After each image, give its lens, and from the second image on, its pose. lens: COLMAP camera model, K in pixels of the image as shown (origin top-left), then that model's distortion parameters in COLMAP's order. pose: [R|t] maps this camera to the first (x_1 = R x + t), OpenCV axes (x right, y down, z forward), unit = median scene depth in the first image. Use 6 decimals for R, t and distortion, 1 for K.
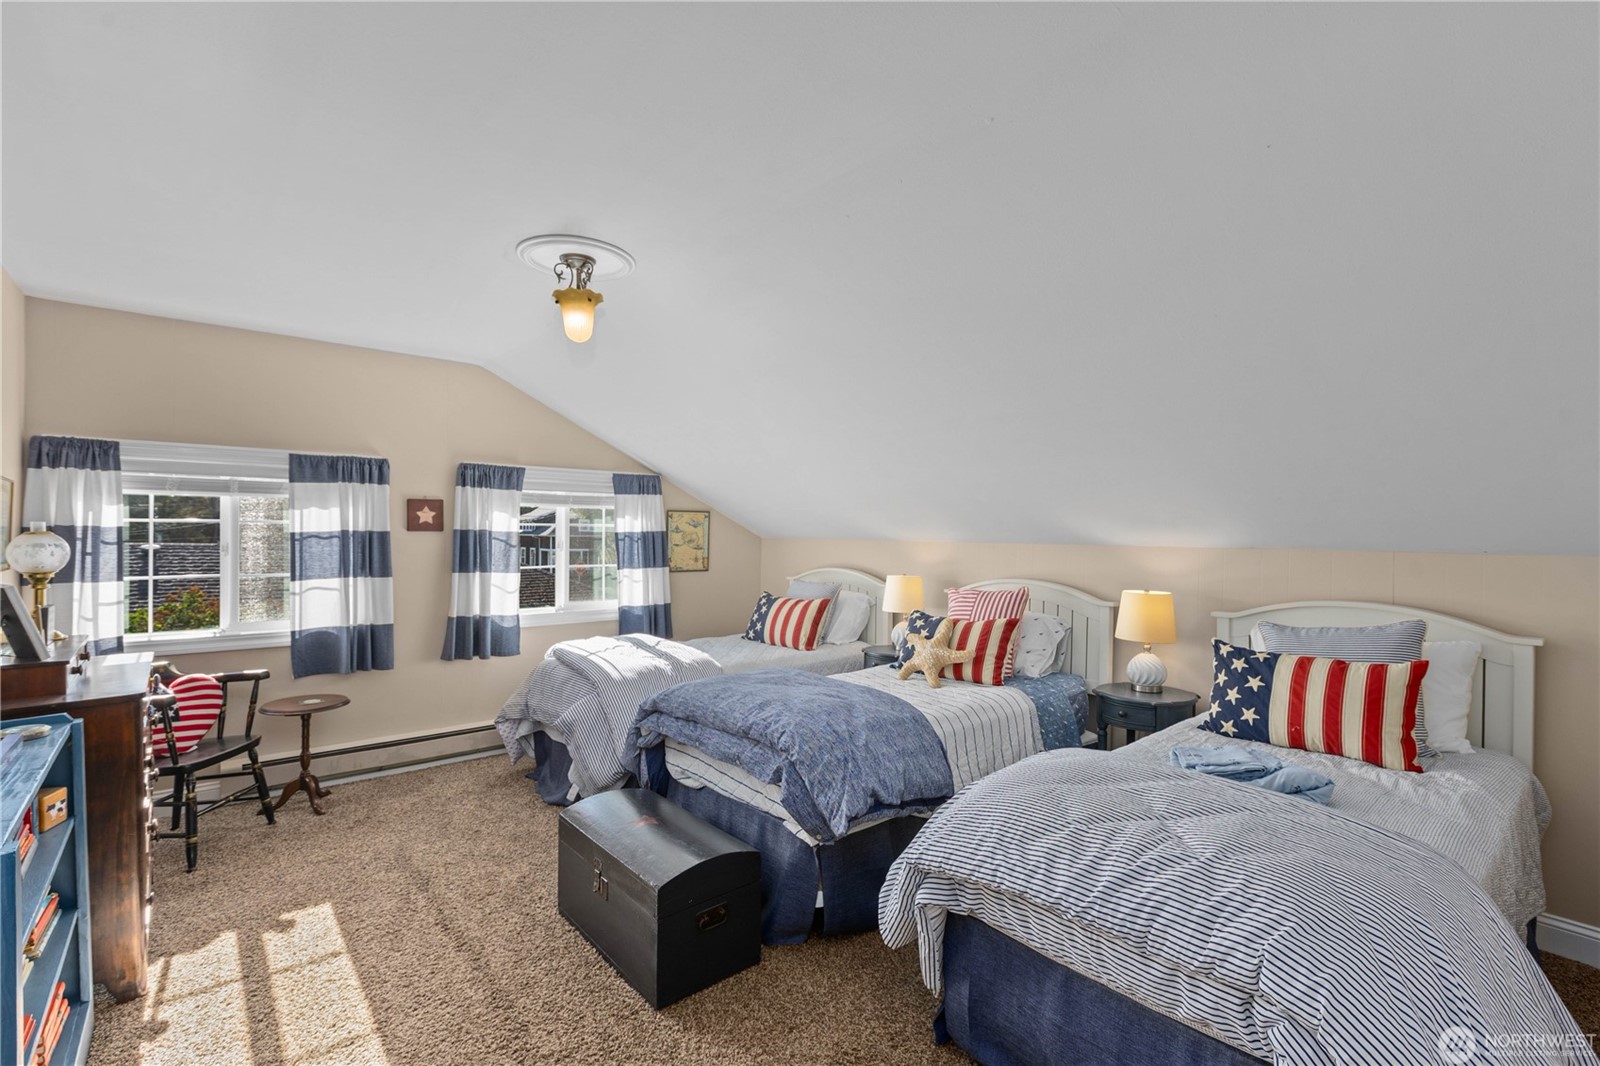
lens RADIAL K [[713.4, 0, 800.0], [0, 713.4, 533.0], [0, 0, 1]] dist [-0.001383, -0.000100]
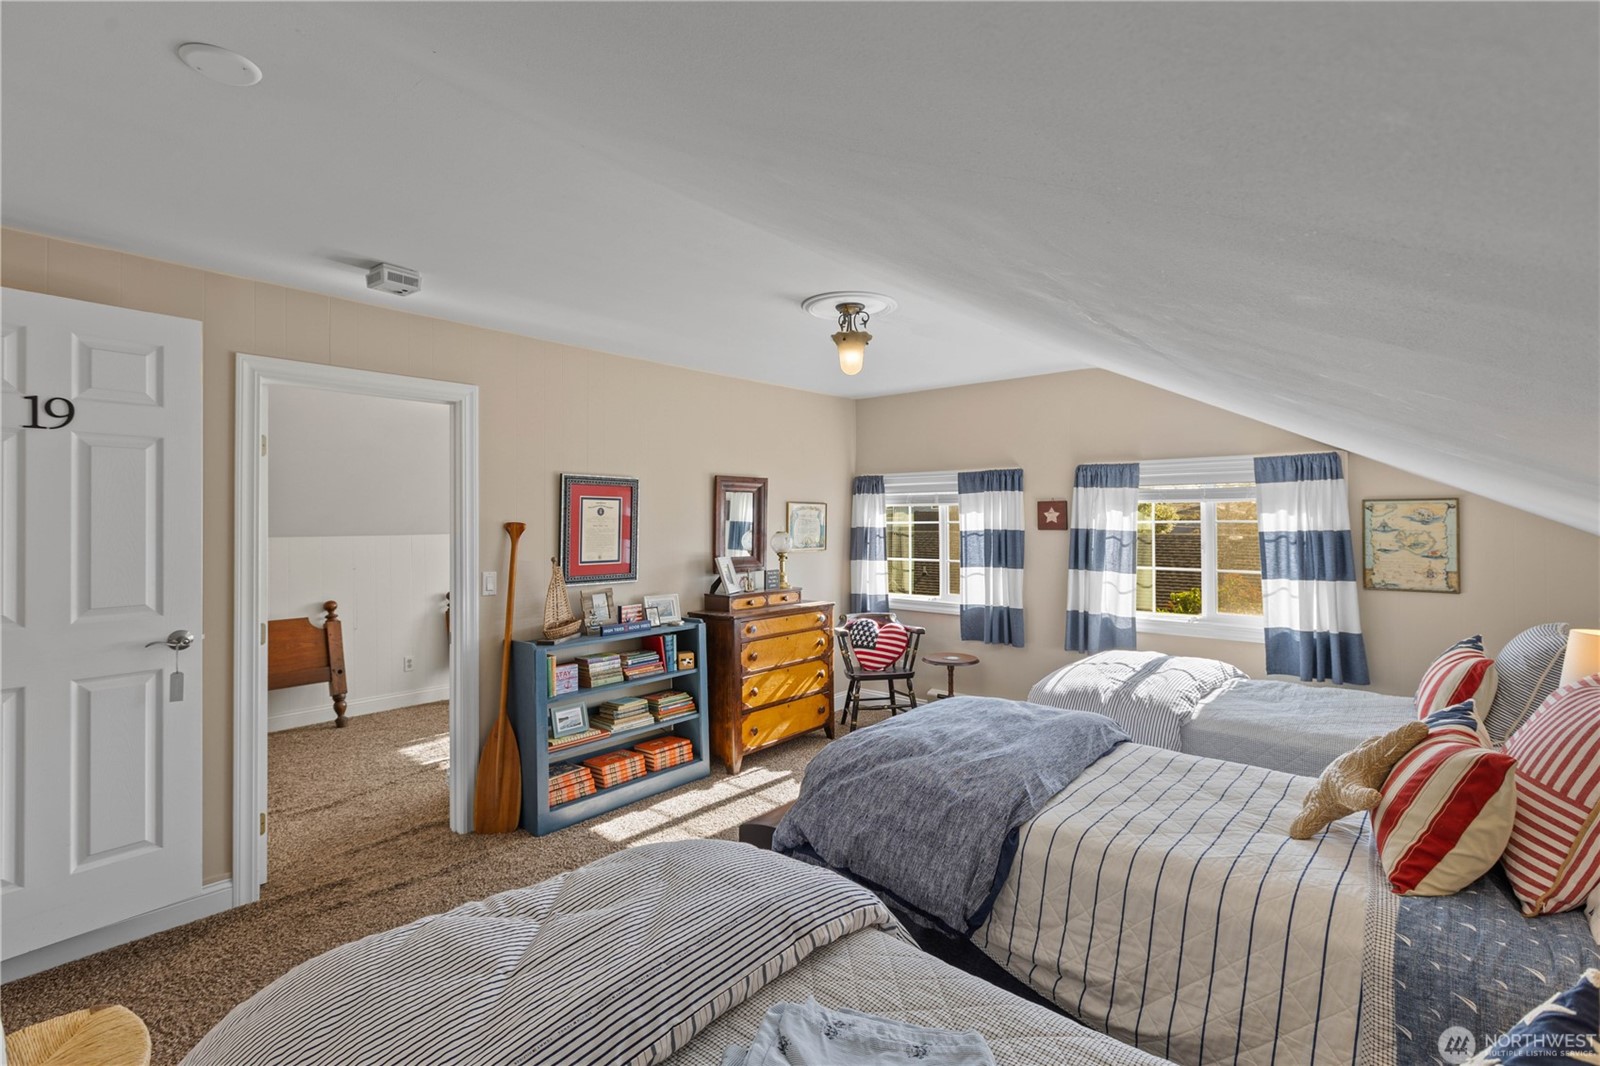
lens RADIAL K [[713.4, 0, 800.0], [0, 713.4, 533.0], [0, 0, 1]] dist [-0.001383, -0.000100]
pose [[0.170163, 0.002502, -0.985413, 0.496493], [-0.003959, 0.999990, 0.001856, 0.001612], [0.985408, 0.003585, 0.170171, 0.419029]]
